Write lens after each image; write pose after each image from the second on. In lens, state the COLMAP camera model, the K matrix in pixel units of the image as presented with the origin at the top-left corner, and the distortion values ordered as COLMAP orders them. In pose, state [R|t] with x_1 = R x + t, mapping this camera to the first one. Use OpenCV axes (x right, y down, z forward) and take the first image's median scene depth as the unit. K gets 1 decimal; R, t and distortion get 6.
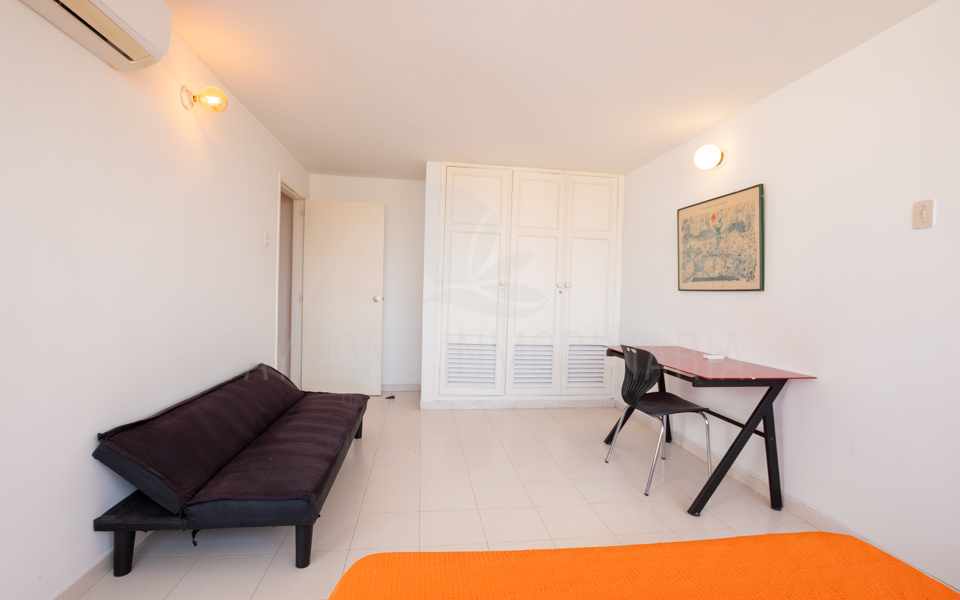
lens RADIAL K [[436.6, 0, 475.2], [0, 436.6, 300.0], [0, 0, 1]] dist [-0.019221, 0.000708]
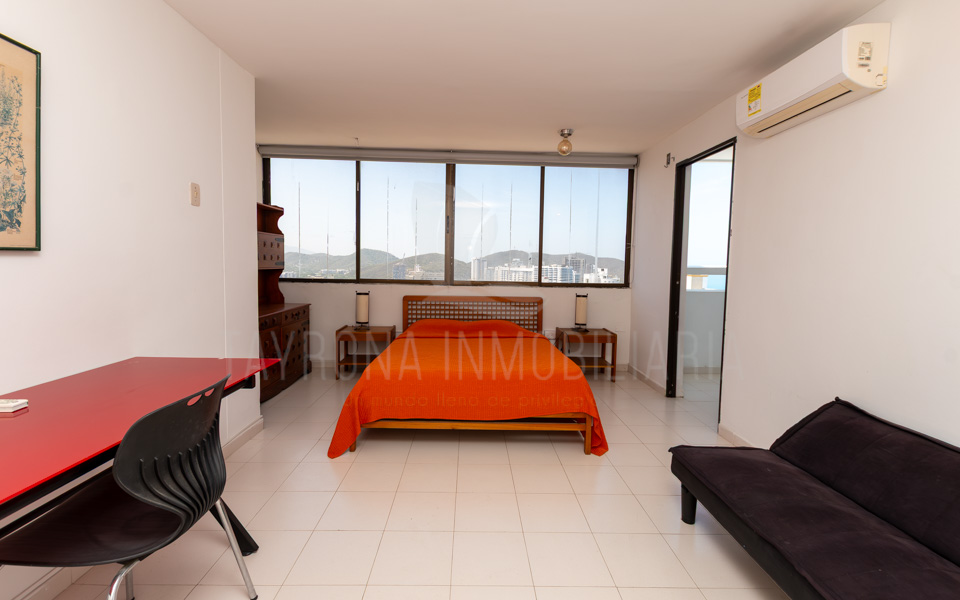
lens RADIAL K [[436.6, 0, 475.2], [0, 436.6, 300.0], [0, 0, 1]] dist [-0.019221, 0.000708]
pose [[-0.992879, -0.054146, 0.106109, 0.043805], [-0.042875, 0.993467, 0.105757, -0.039916], [-0.111142, 0.100454, -0.988715, 1.456782]]
